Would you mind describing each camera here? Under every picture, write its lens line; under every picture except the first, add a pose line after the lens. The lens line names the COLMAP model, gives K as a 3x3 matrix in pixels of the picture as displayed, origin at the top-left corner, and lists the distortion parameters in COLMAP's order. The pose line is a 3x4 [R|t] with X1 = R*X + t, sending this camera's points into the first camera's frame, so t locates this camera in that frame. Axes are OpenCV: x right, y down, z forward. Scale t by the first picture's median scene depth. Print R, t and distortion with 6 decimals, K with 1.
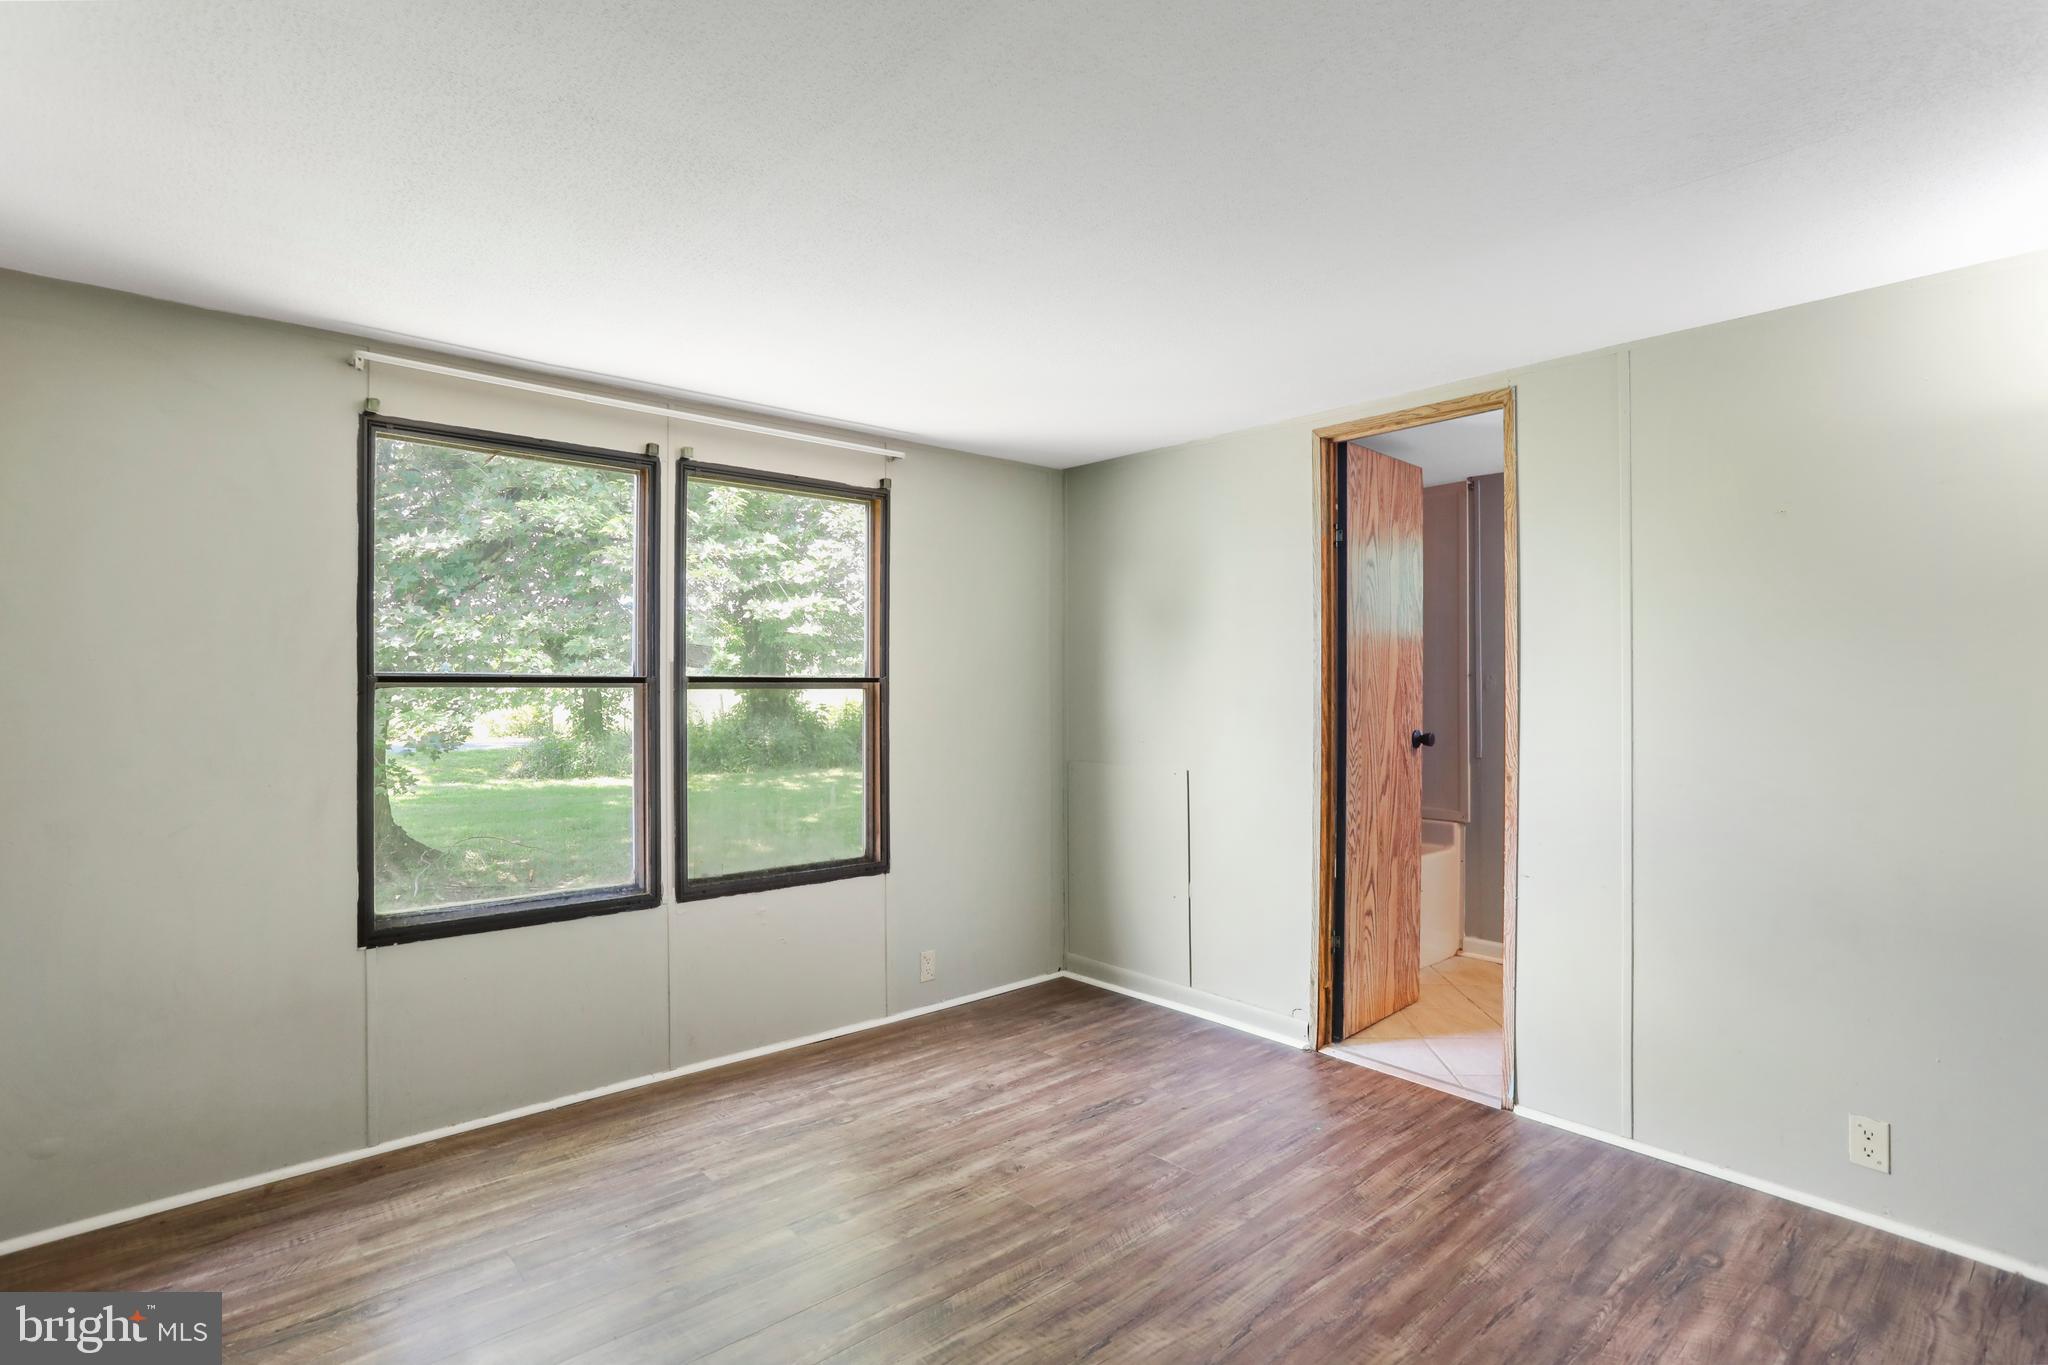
lens RADIAL K [[1006.3, 0, 1019.1], [0, 1006.3, 671.9], [0, 0, 1]] dist [-0.046175, 0.026947]
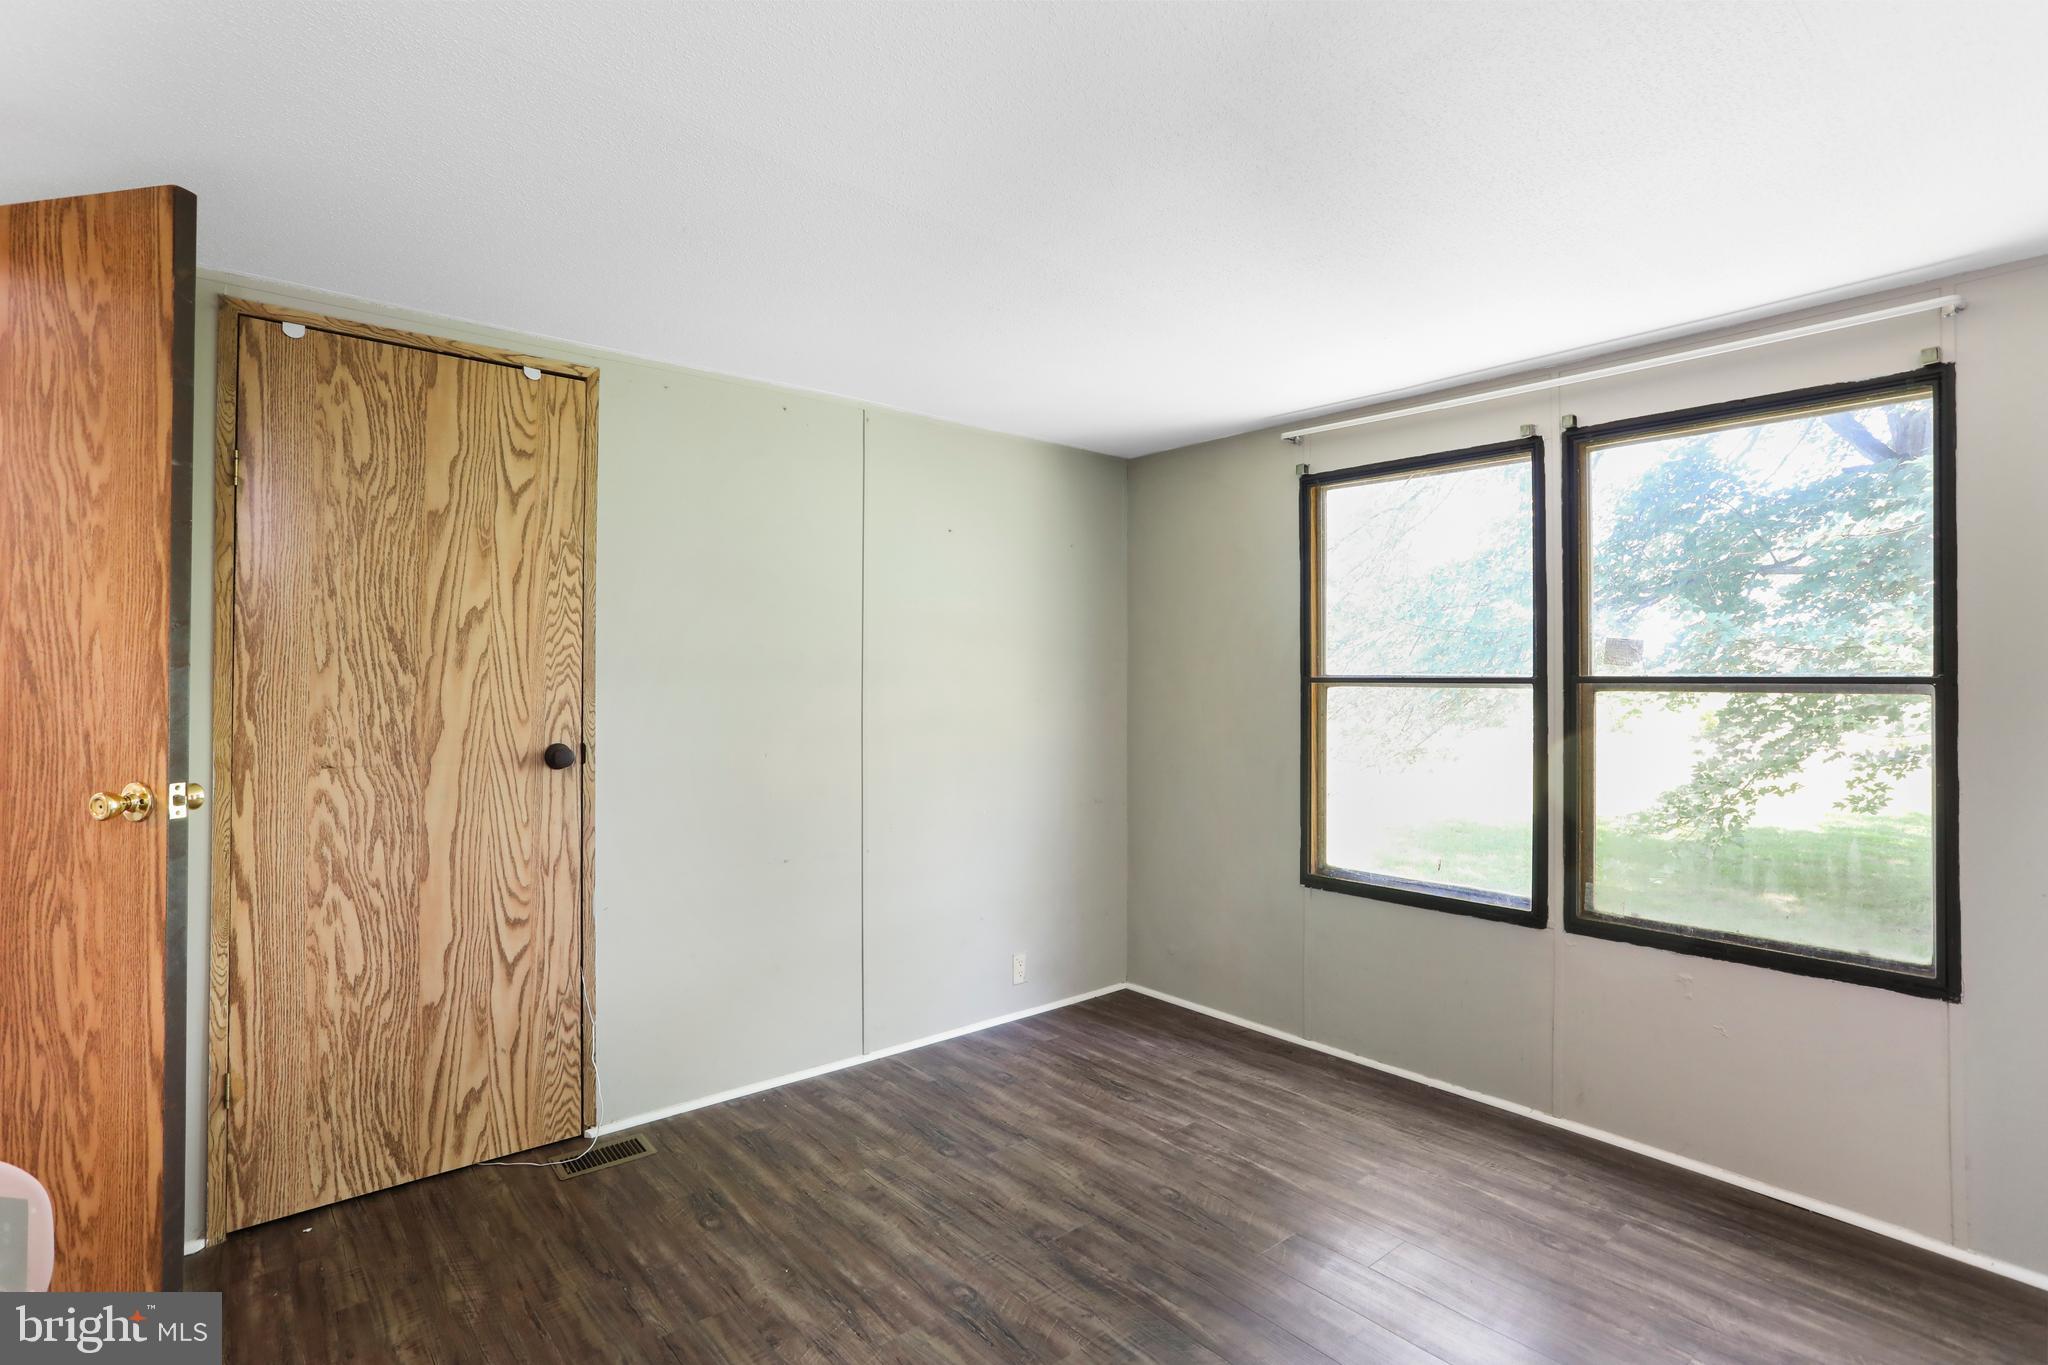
lens RADIAL K [[1006.3, 0, 1040.4], [0, 1006.3, 674.3], [0, 0, 1]] dist [-0.046175, 0.026947]
pose [[-0.014364, -0.009743, -0.999849, 0.598287], [0.006633, 0.999930, -0.009839, 0.009107], [0.999875, -0.006774, -0.014298, 0.601823]]
